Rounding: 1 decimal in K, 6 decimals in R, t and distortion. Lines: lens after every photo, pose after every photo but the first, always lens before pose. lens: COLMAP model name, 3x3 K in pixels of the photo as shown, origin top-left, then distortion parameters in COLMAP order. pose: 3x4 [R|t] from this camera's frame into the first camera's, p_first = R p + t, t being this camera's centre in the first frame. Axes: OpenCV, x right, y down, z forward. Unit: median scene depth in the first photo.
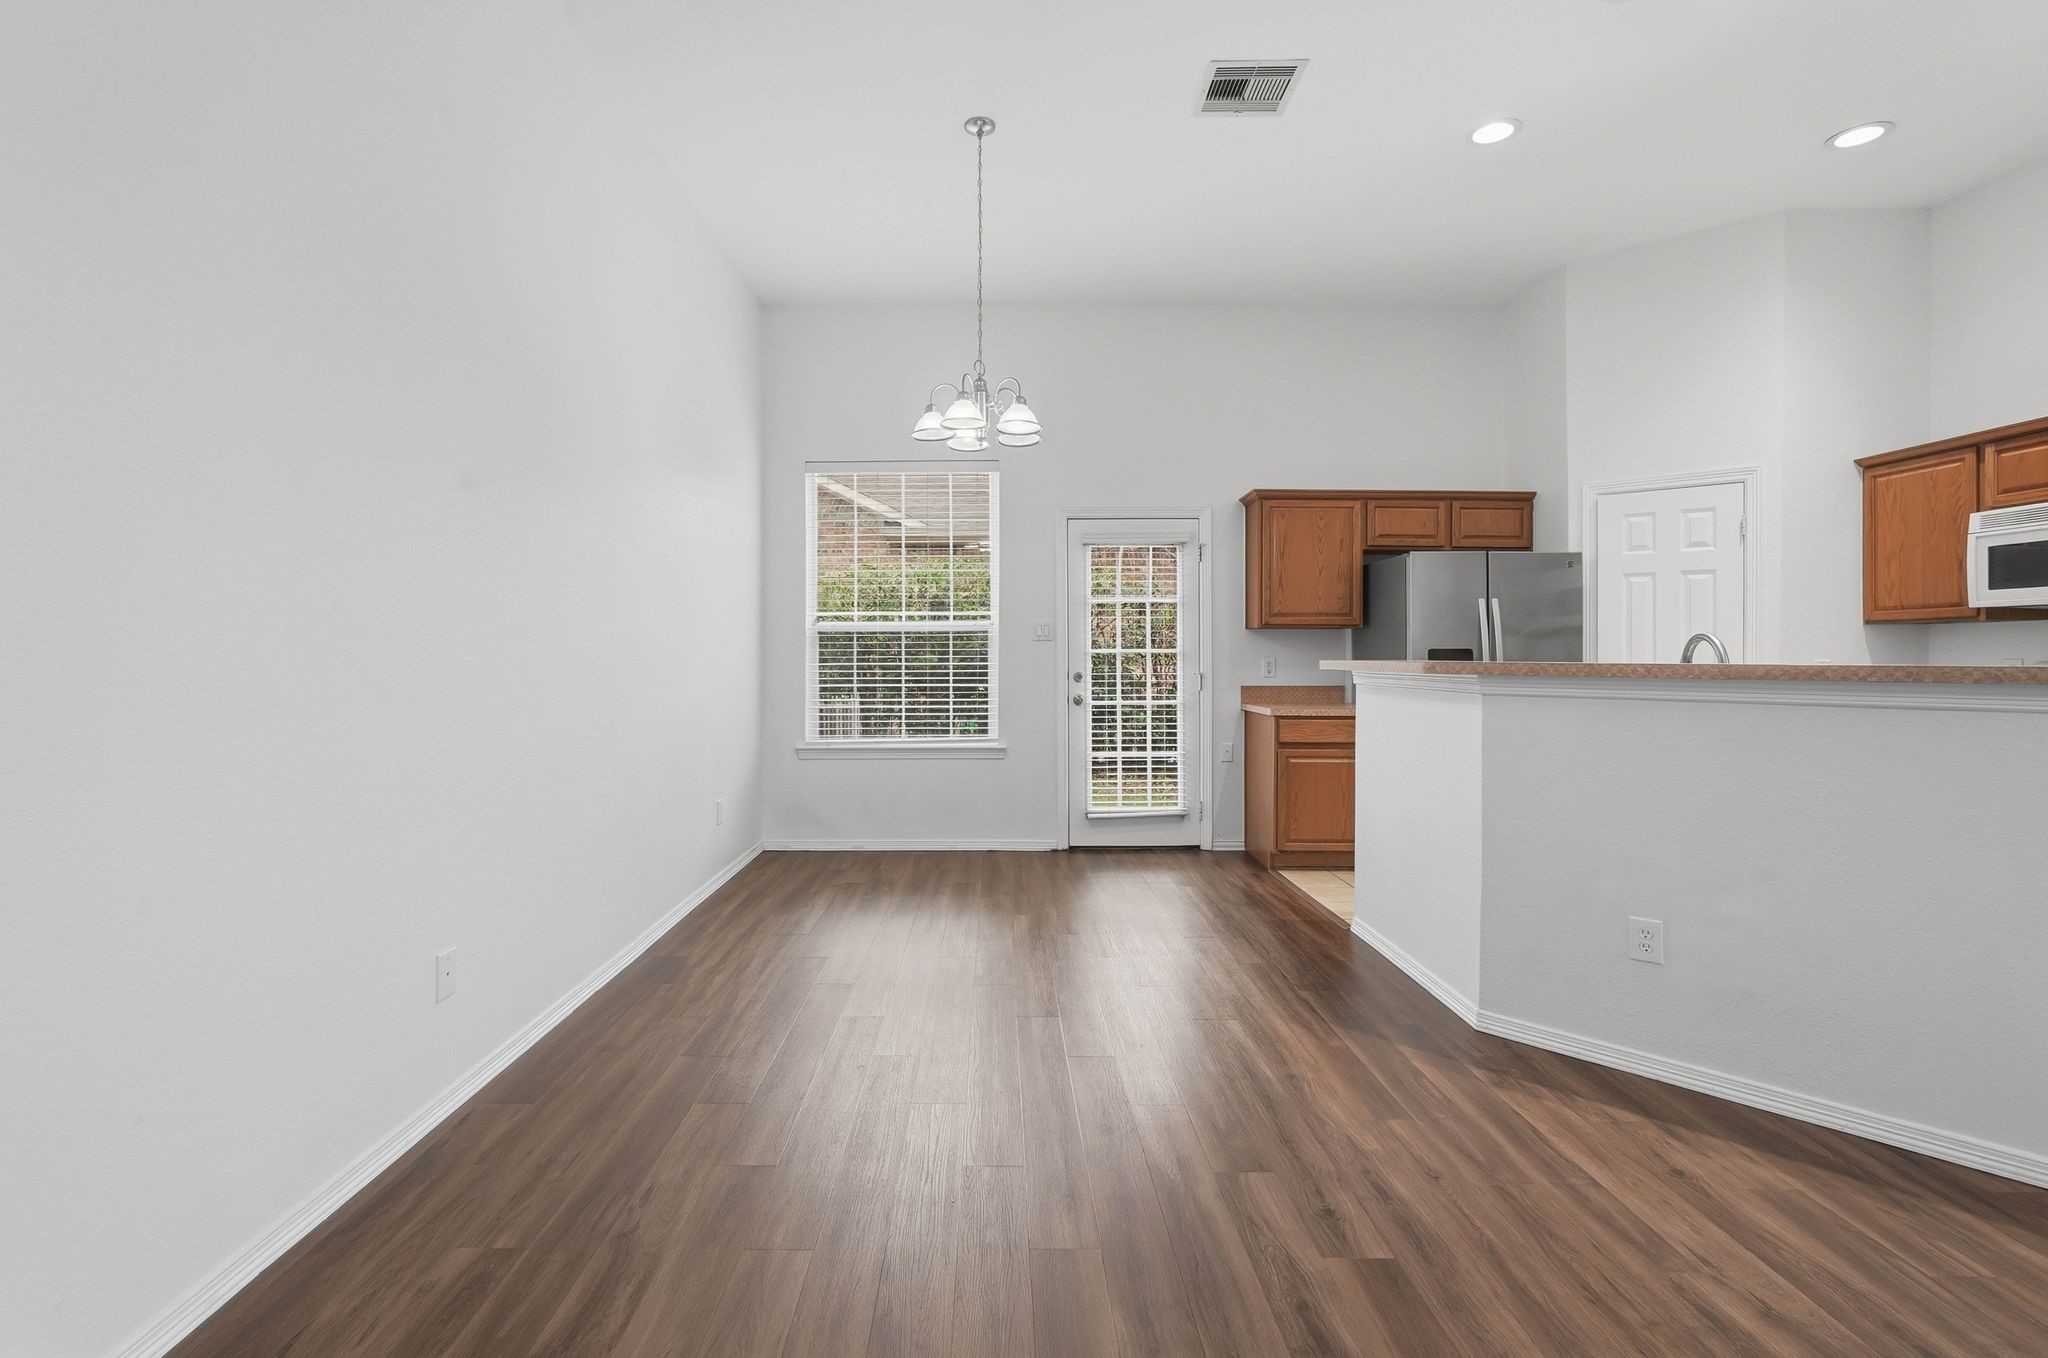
lens RADIAL K [[924.9, 0, 1009.8], [0, 924.9, 661.8], [0, 0, 1]] dist [0.002287, 0.000124]
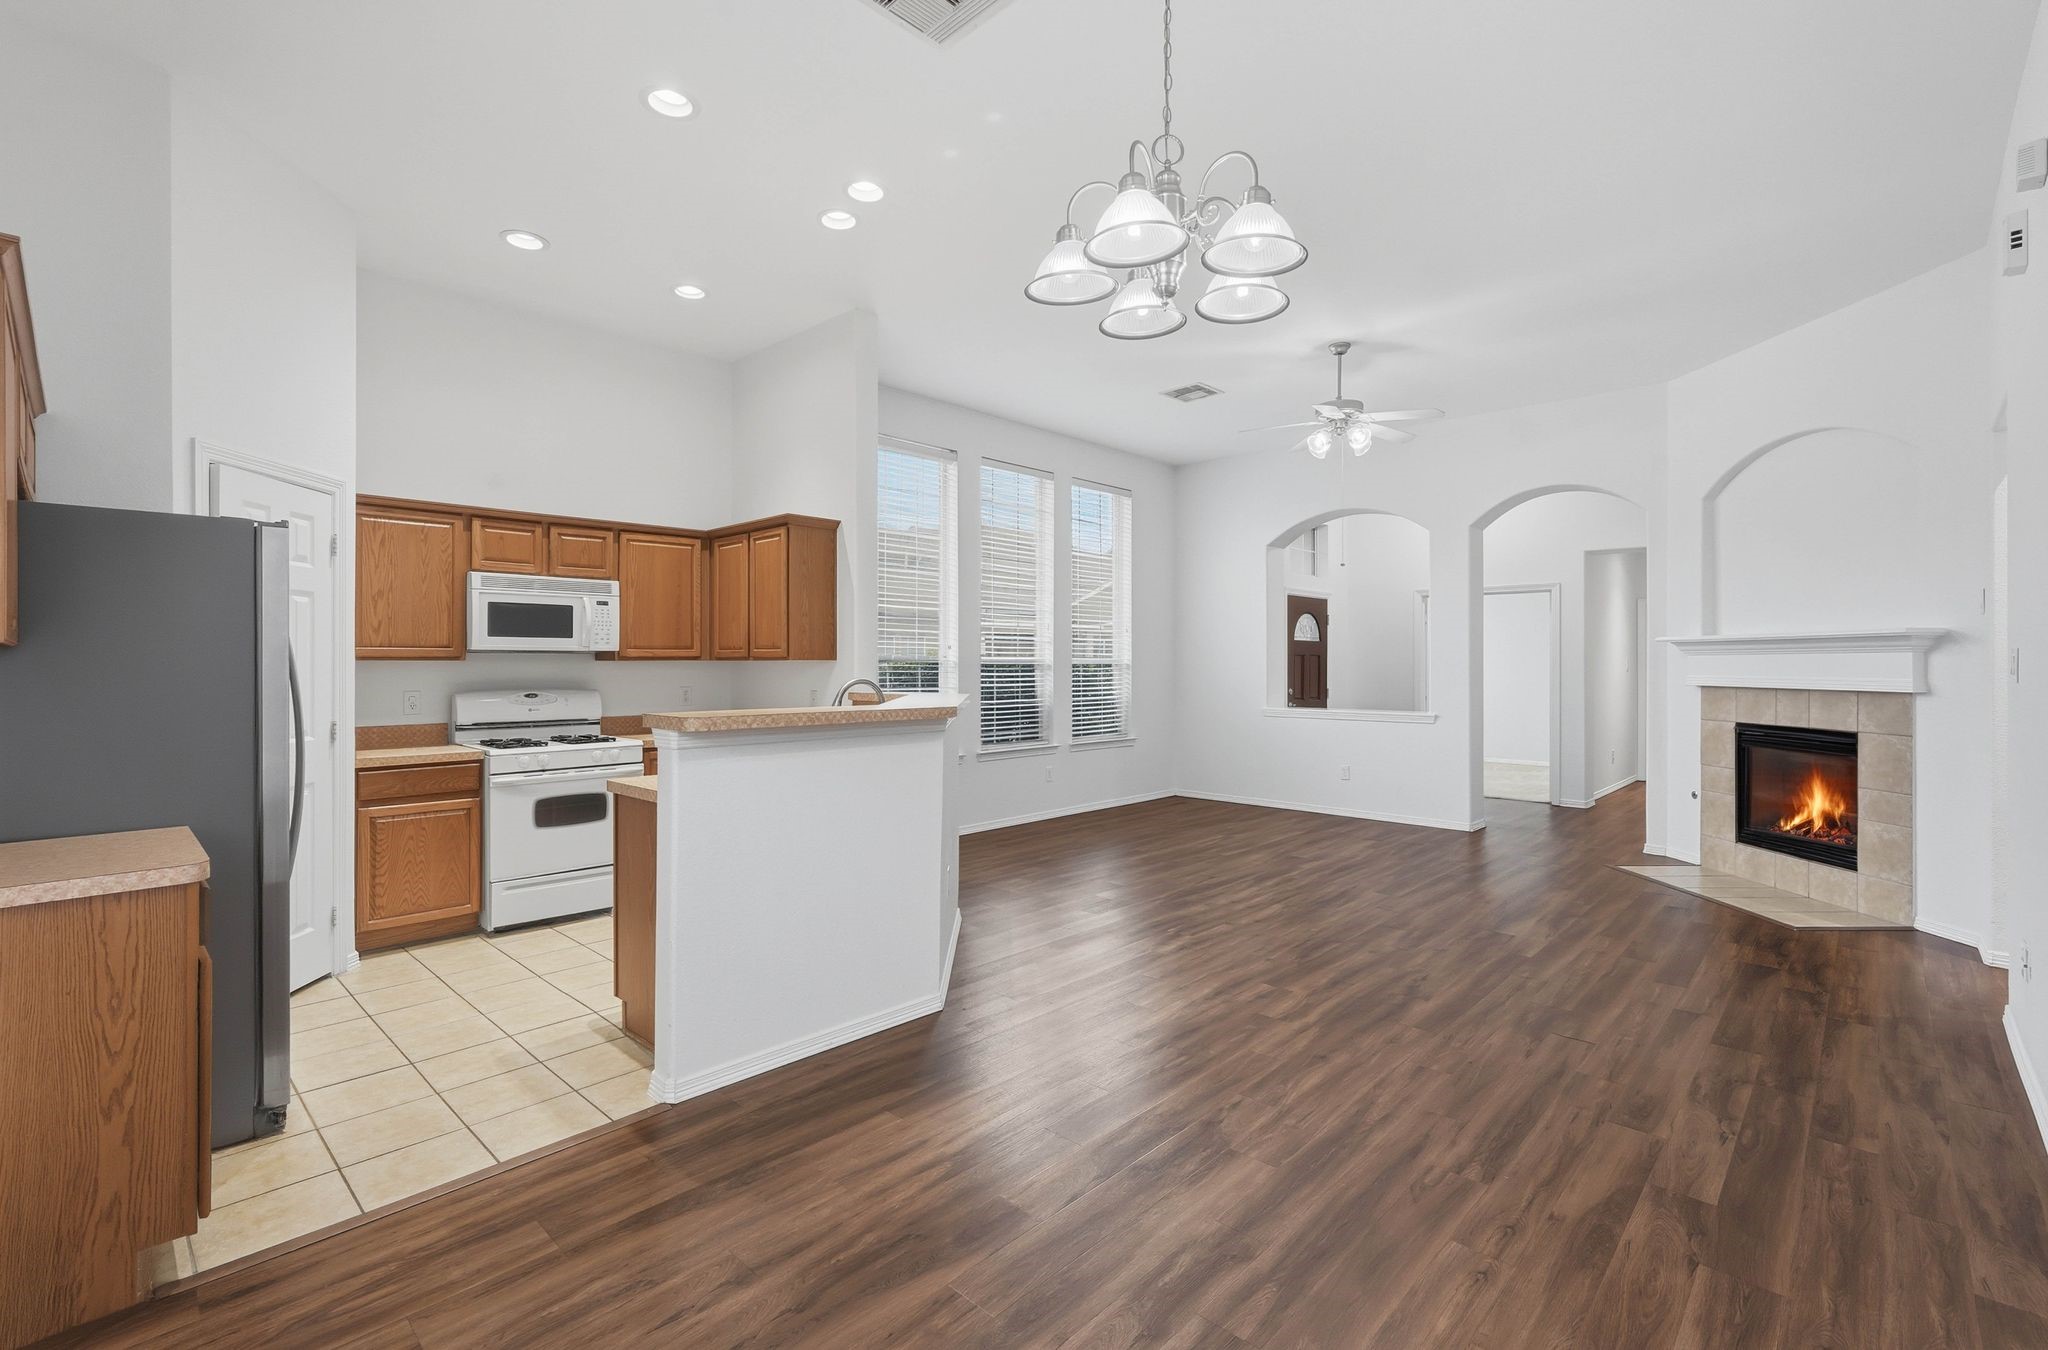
lens RADIAL K [[903.4, 0, 1023.9], [0, 903.4, 671.5], [0, 0, 1]] dist [-0.002463, -0.000189]
pose [[-0.713259, -0.005842, 0.700877, -0.221966], [0.001883, 0.999946, 0.010252, -0.030819], [-0.700899, 0.008632, -0.713209, 0.993349]]
